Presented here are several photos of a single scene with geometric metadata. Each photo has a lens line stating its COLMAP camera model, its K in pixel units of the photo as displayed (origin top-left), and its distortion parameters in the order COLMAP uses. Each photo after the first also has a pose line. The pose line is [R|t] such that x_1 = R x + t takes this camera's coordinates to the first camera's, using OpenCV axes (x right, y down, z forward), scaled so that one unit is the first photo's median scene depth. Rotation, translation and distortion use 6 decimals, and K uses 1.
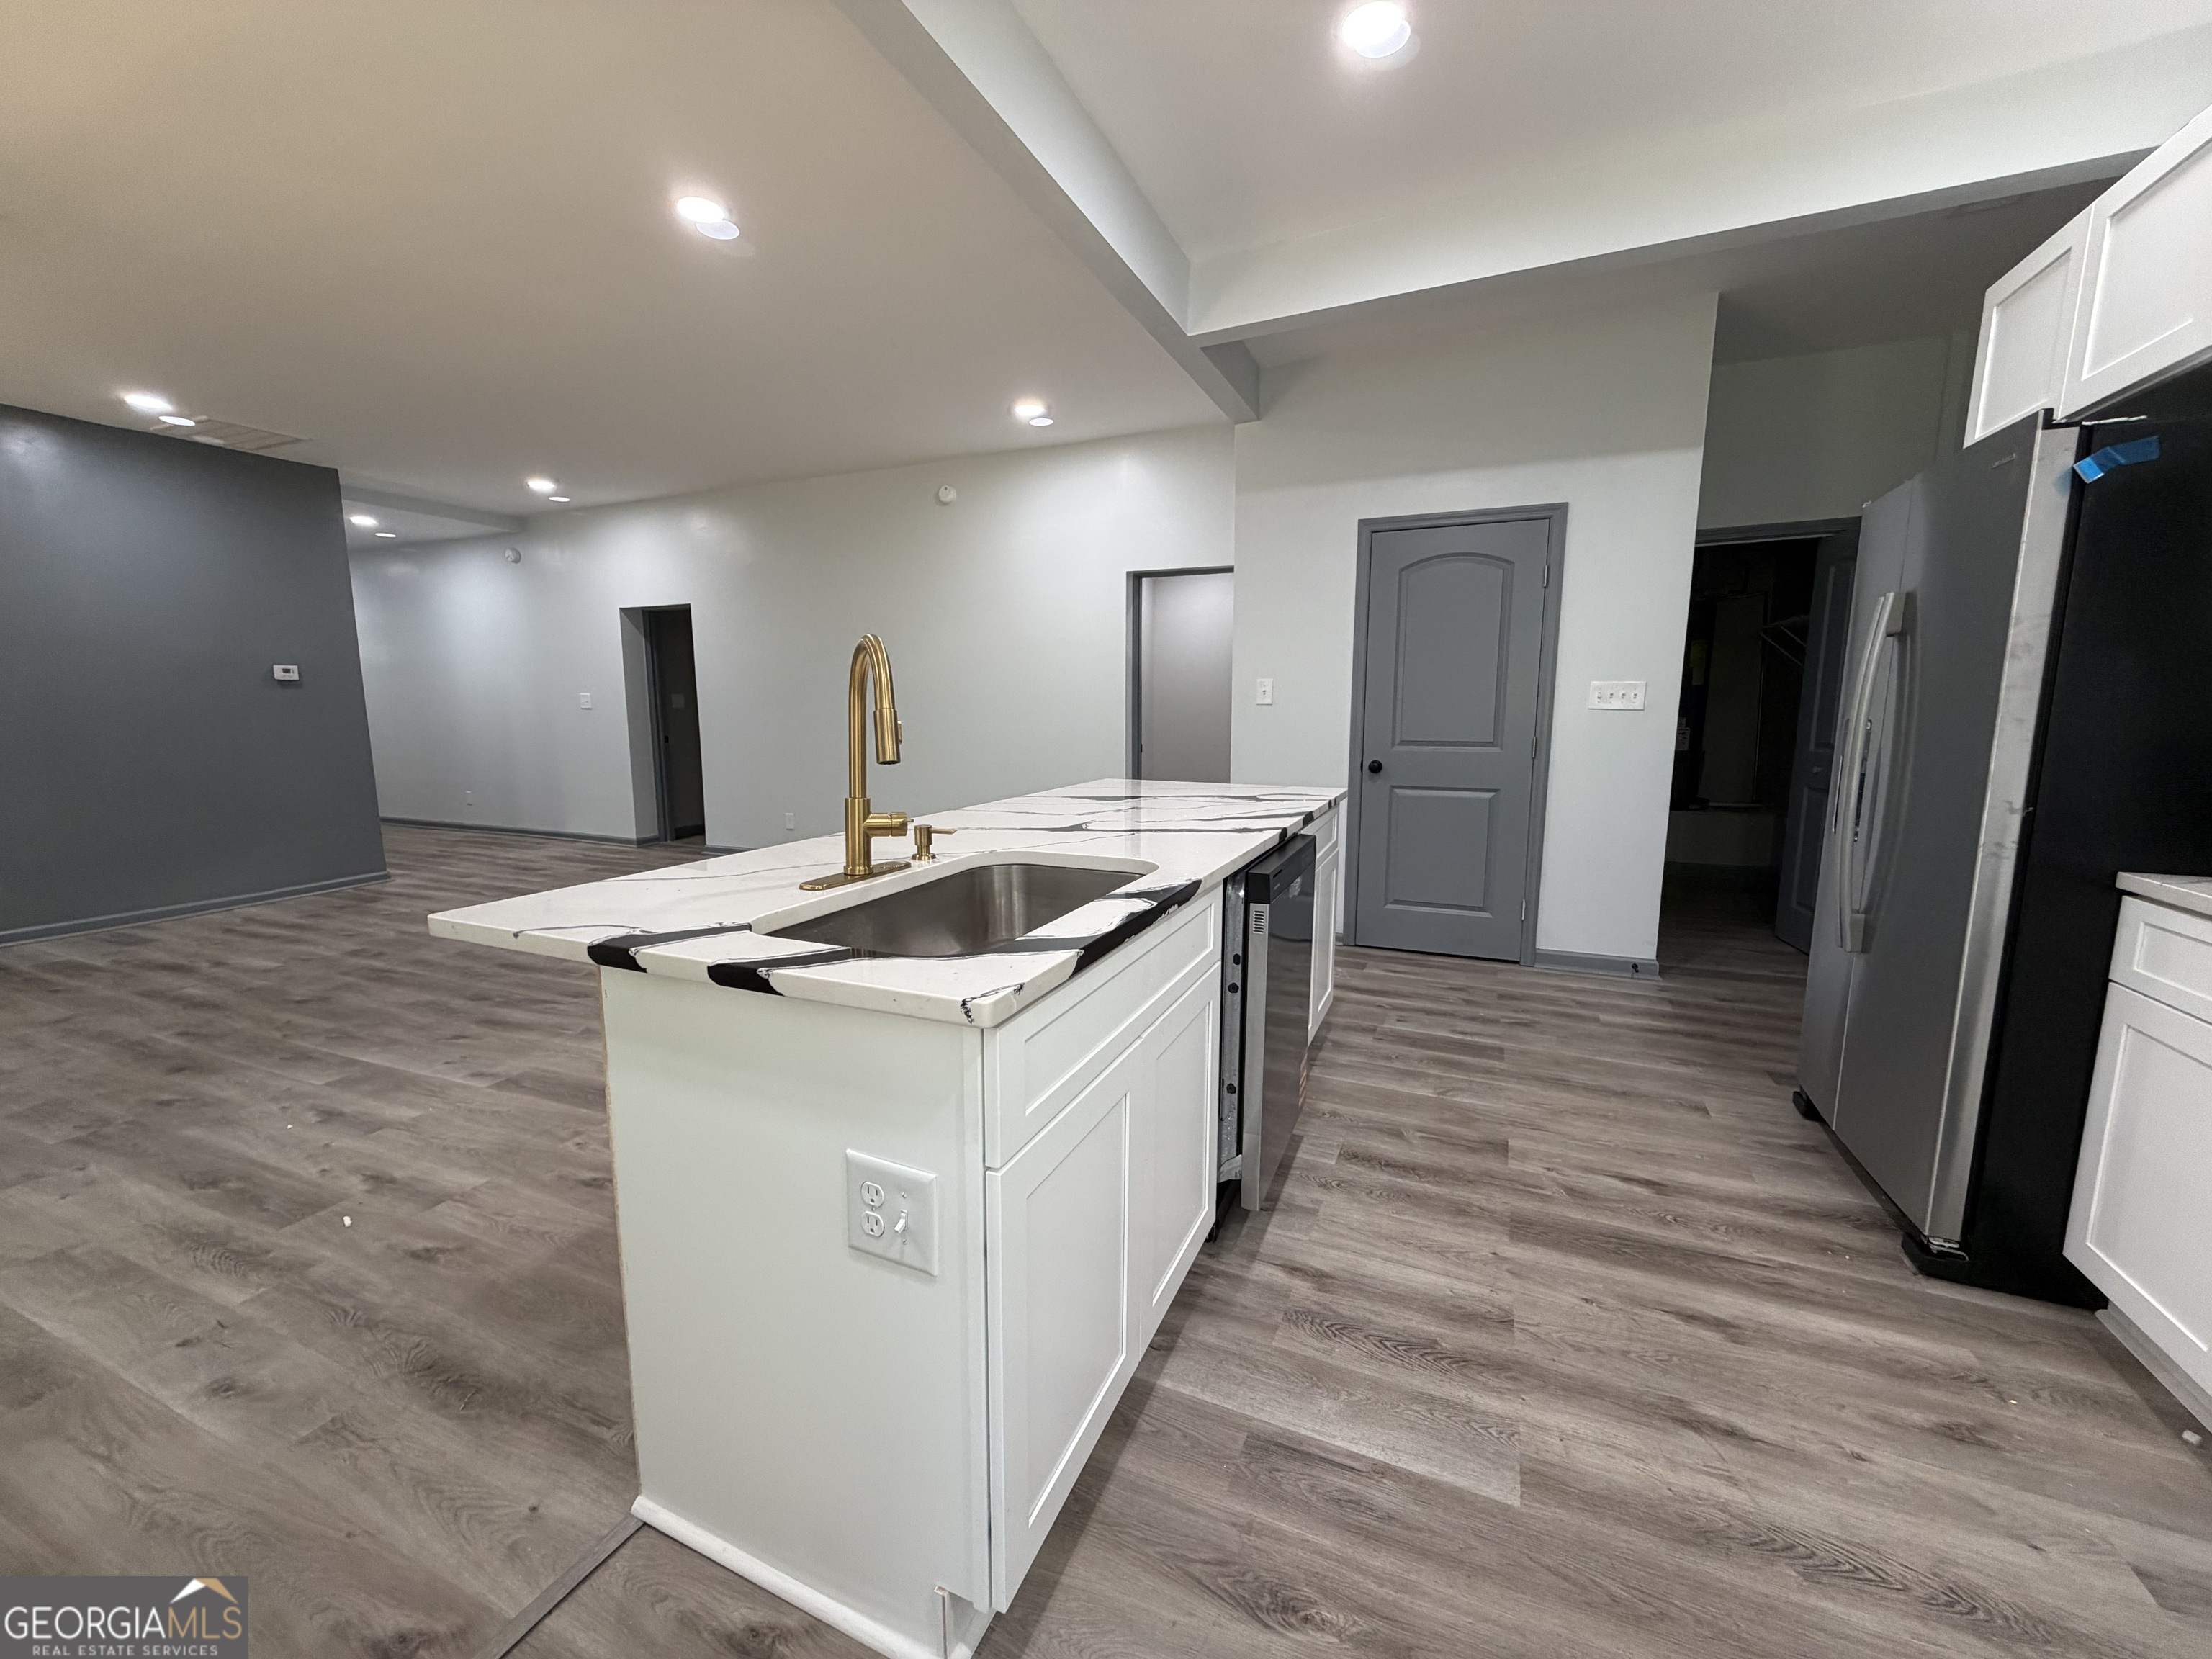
lens RADIAL K [[883.8, 0, 1101.6], [0, 883.8, 830.2], [0, 0, 1]] dist [-0.000900, 0.000149]
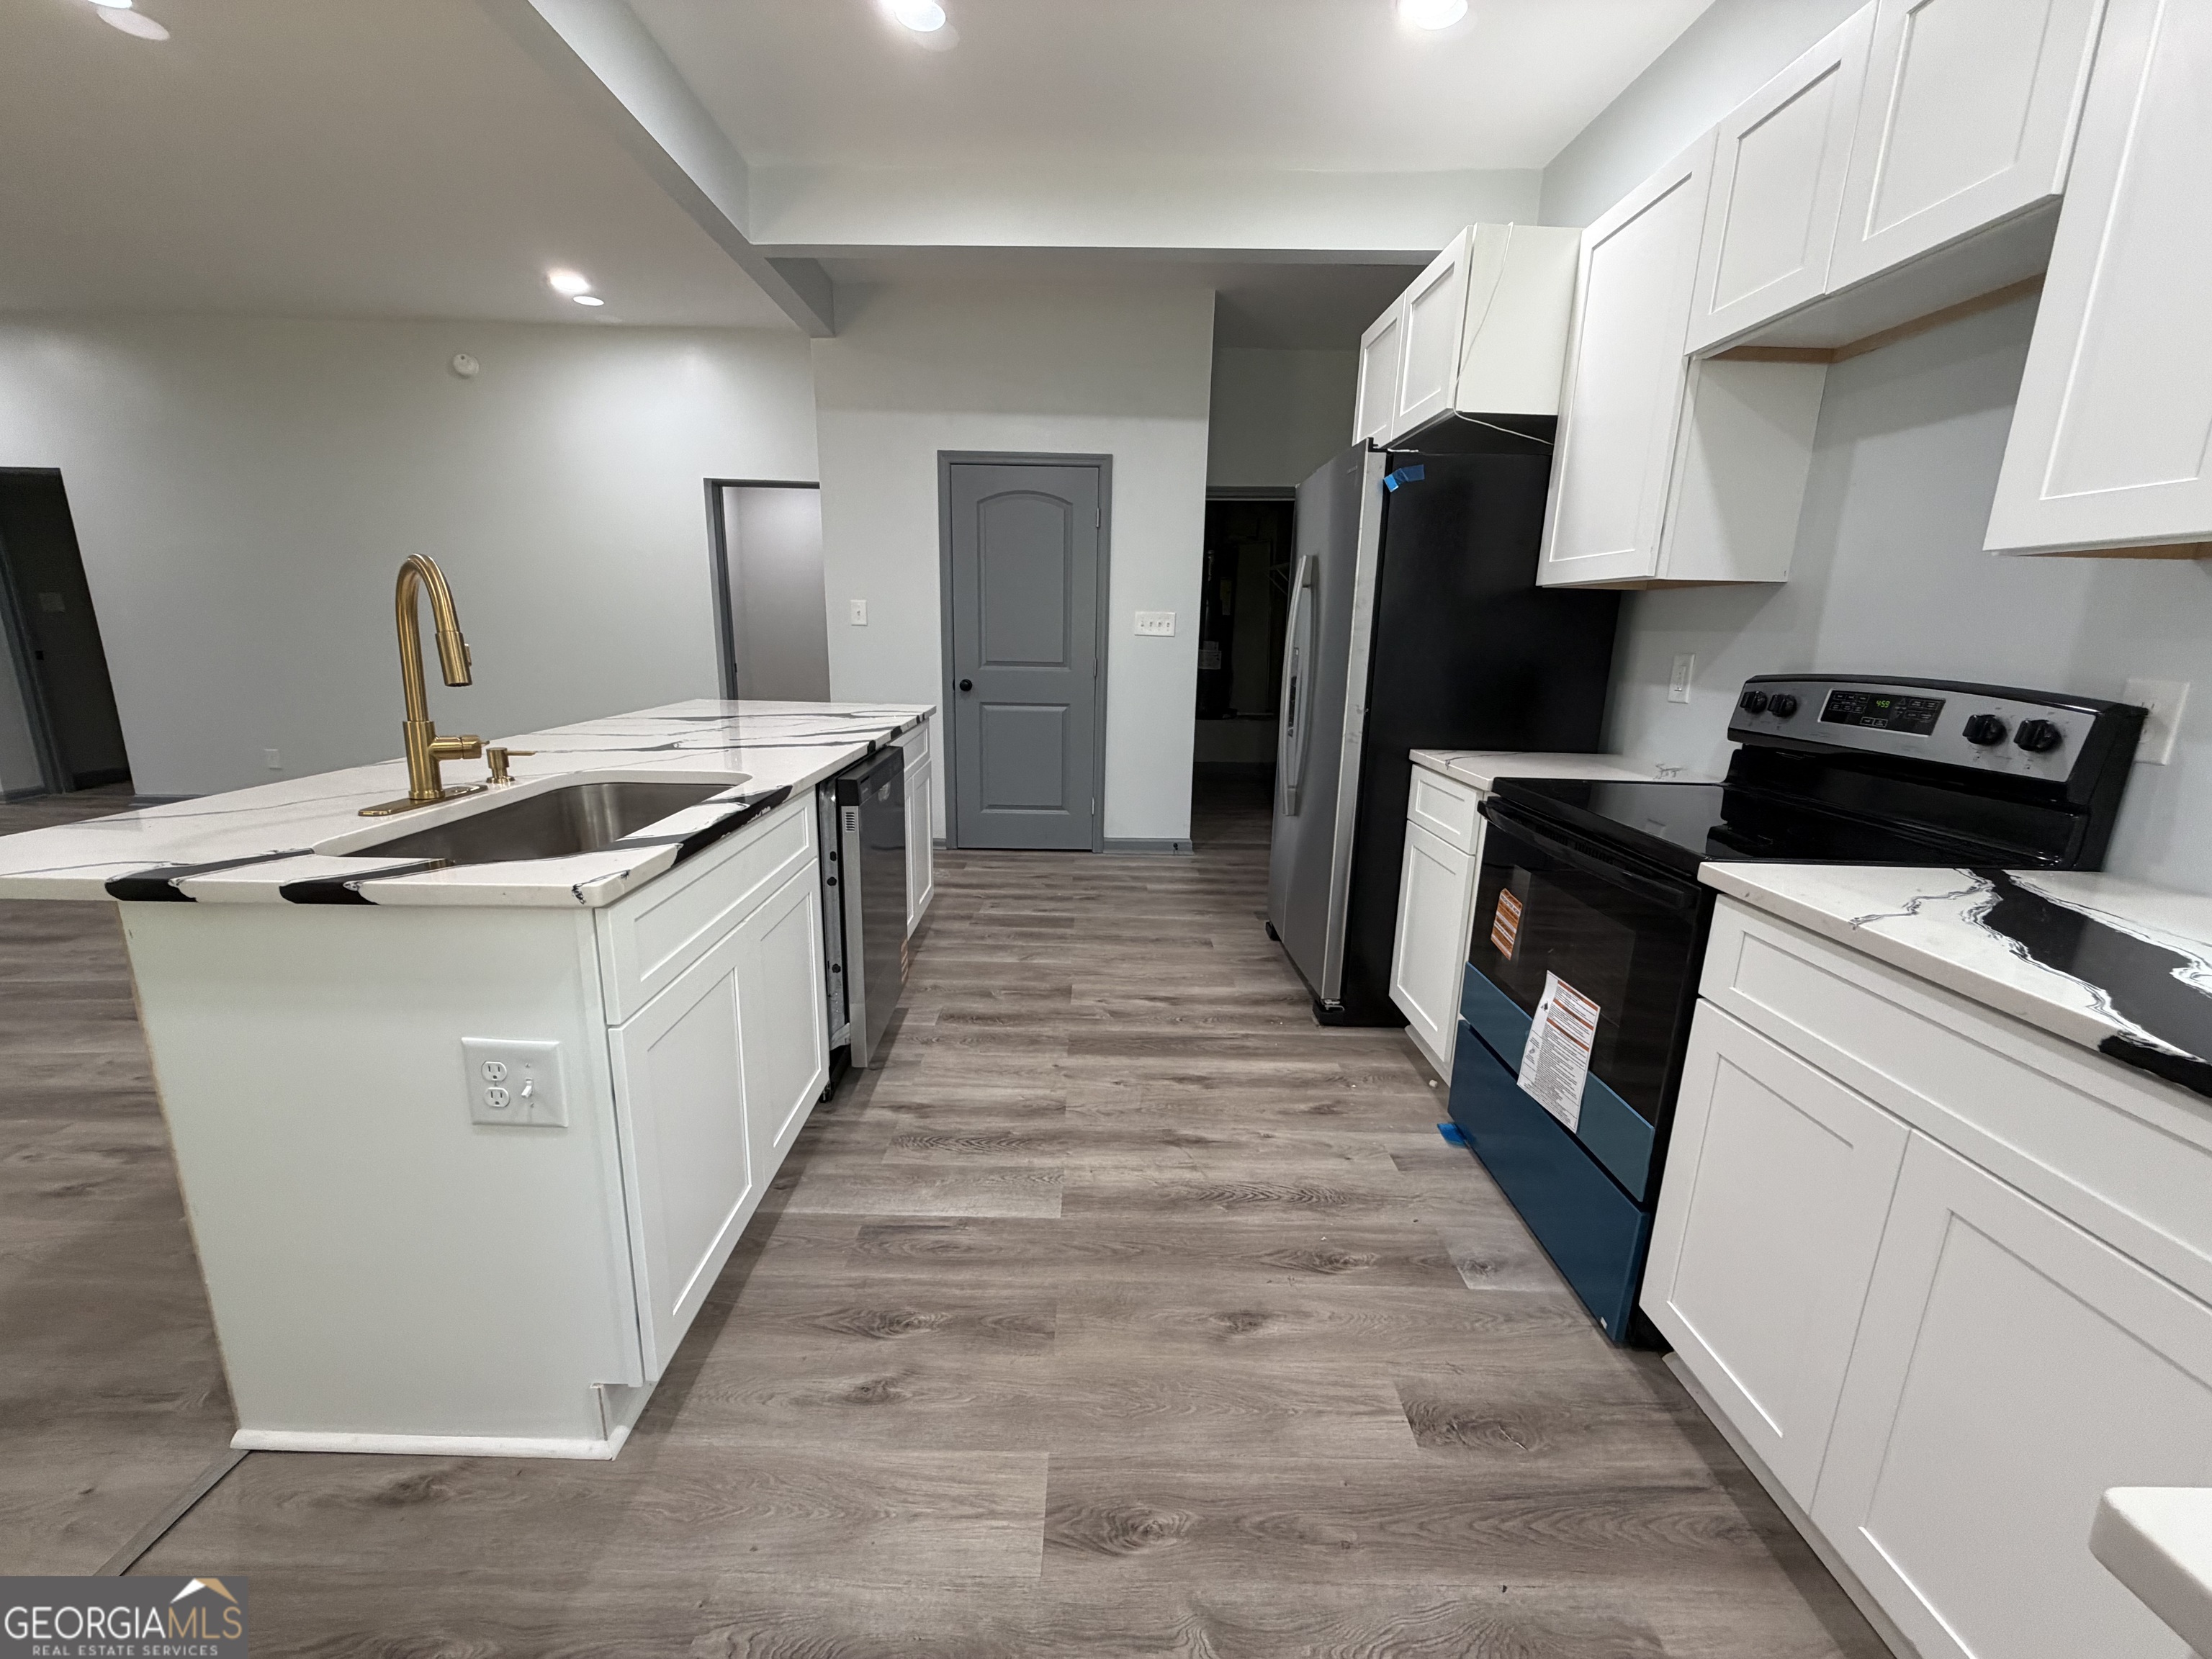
lens RADIAL K [[883.8, 0, 1101.6], [0, 883.8, 830.2], [0, 0, 1]] dist [-0.000900, 0.000149]
pose [[0.909982, -0.074765, 0.407851, 0.005690], [0.037599, 0.994436, 0.098405, 0.014294], [-0.412939, -0.074212, 0.907730, -0.194494]]
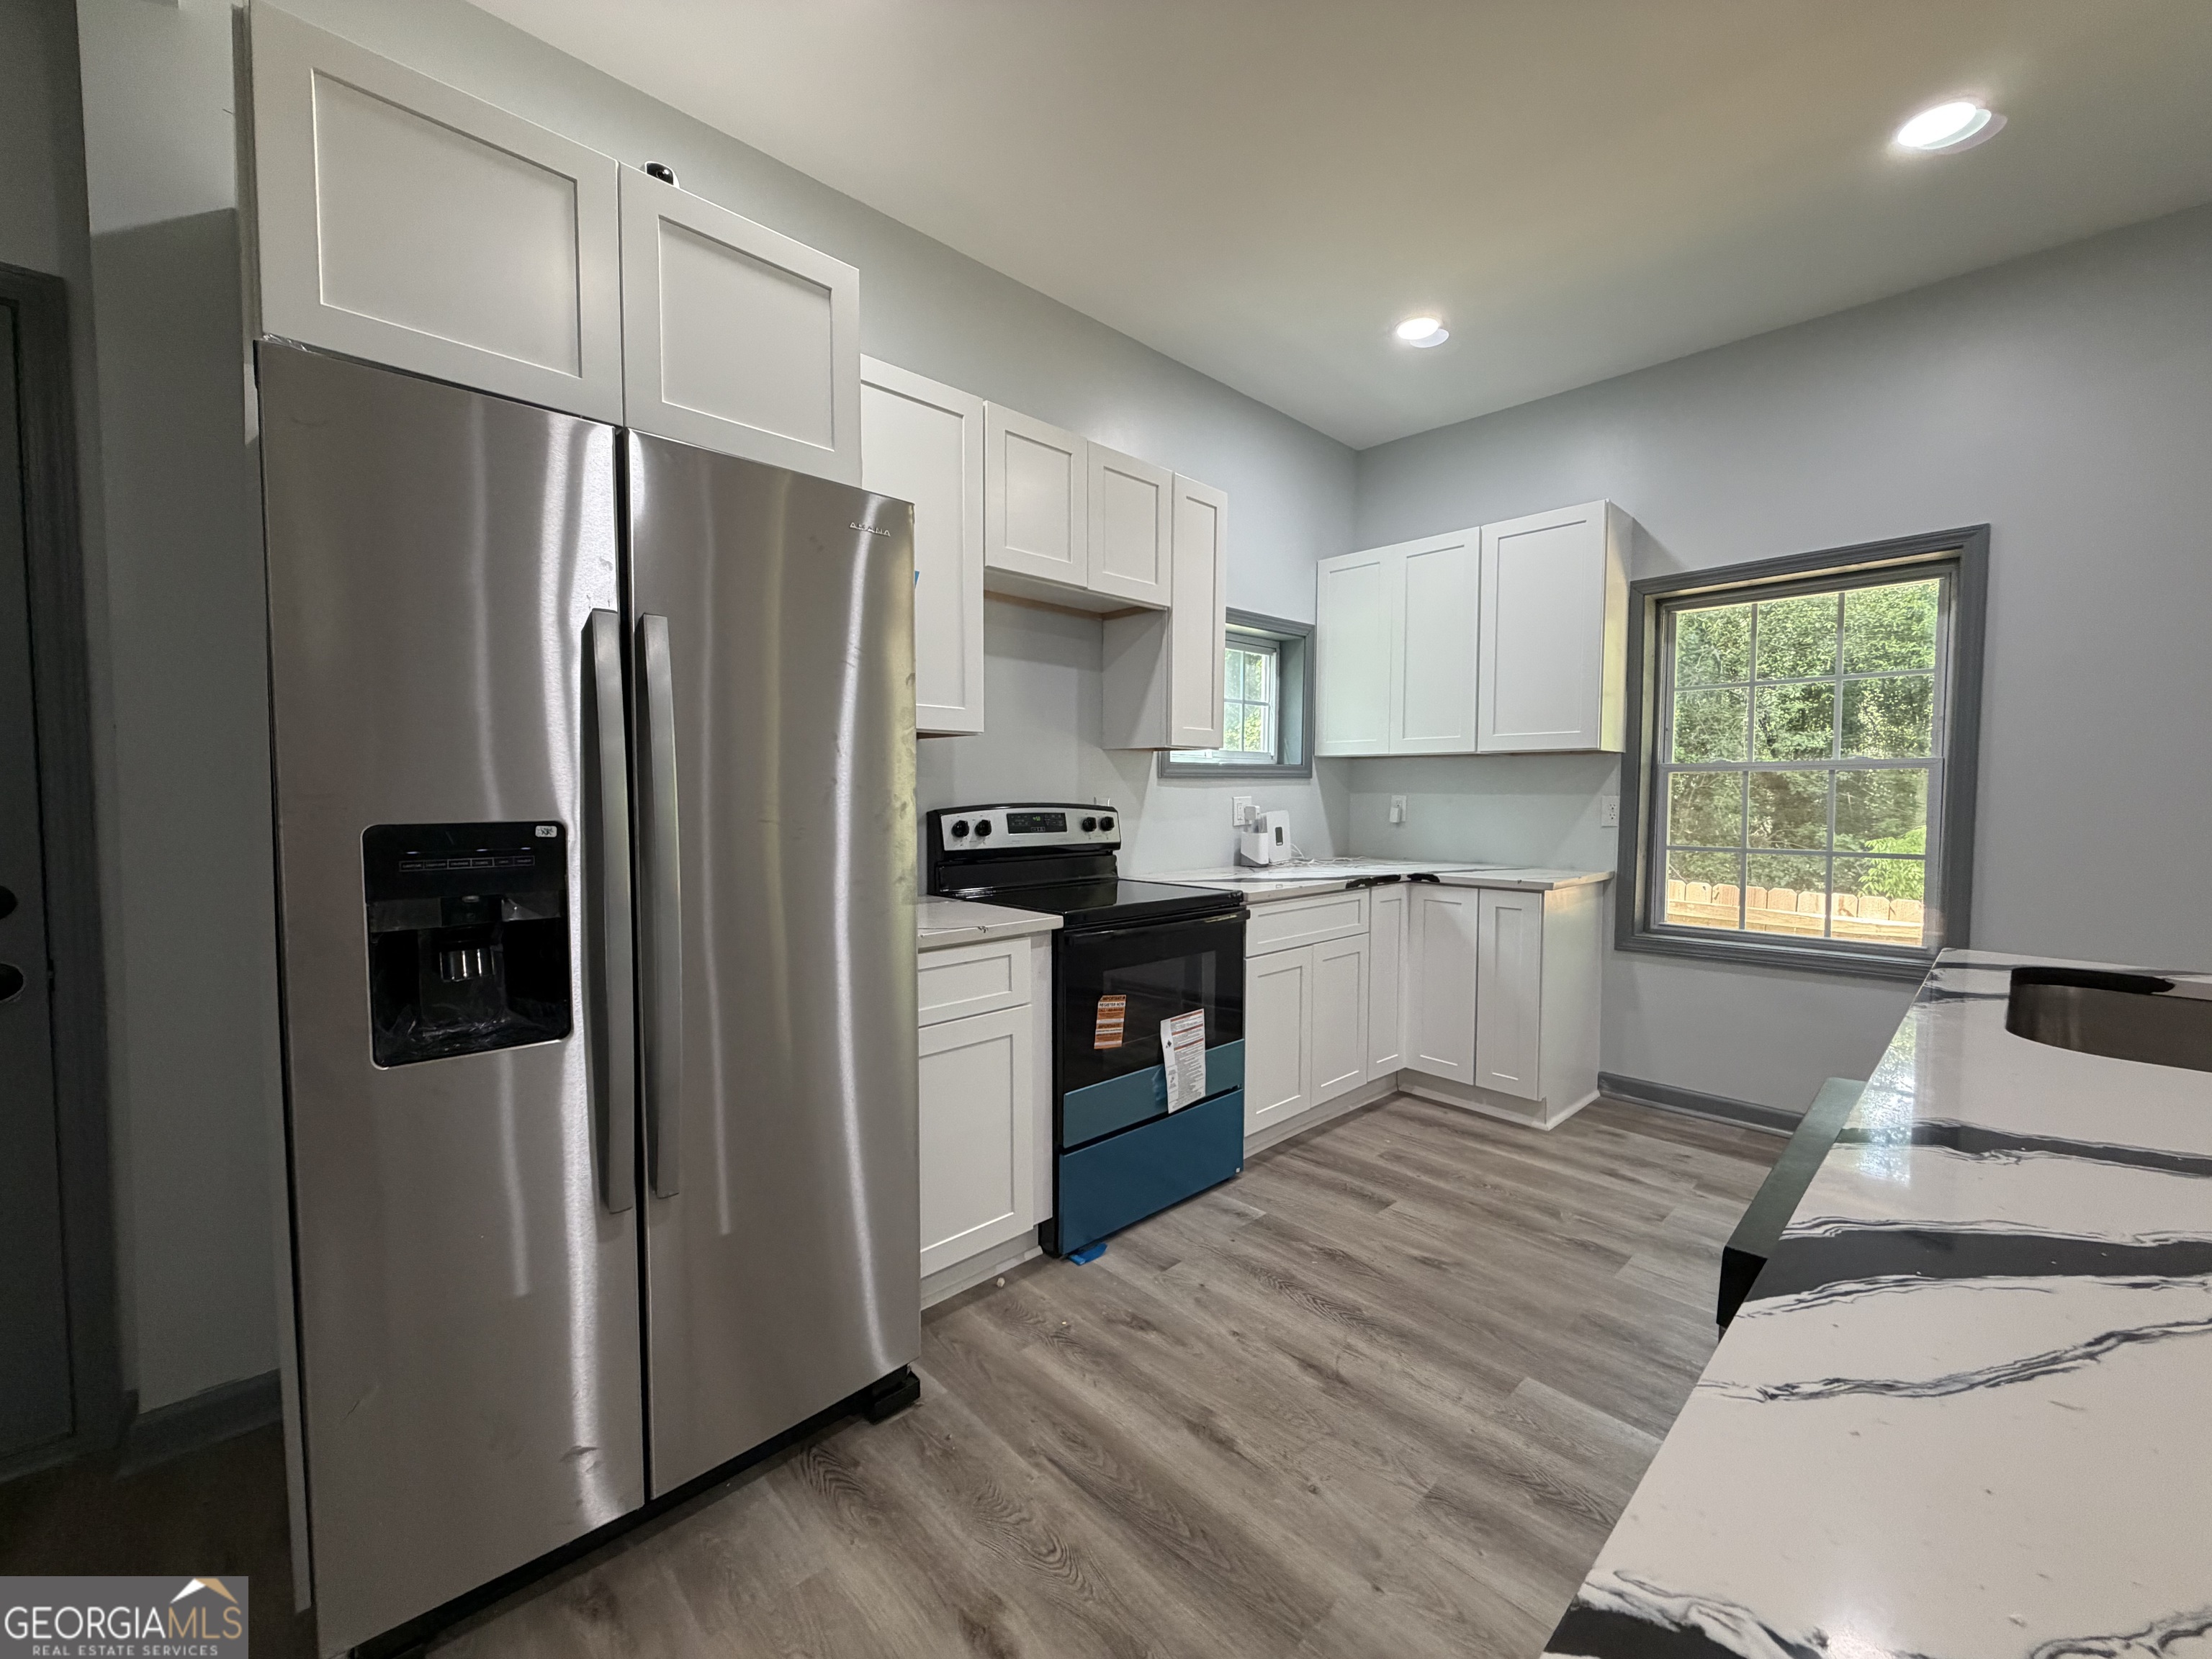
lens RADIAL K [[883.8, 0, 1101.6], [0, 883.8, 830.2], [0, 0, 1]] dist [-0.000900, 0.000149]
pose [[-0.921715, -0.022151, 0.387234, 0.436398], [0.051333, 0.982619, 0.178395, -0.261807], [-0.384456, 0.184307, -0.904558, 1.785908]]
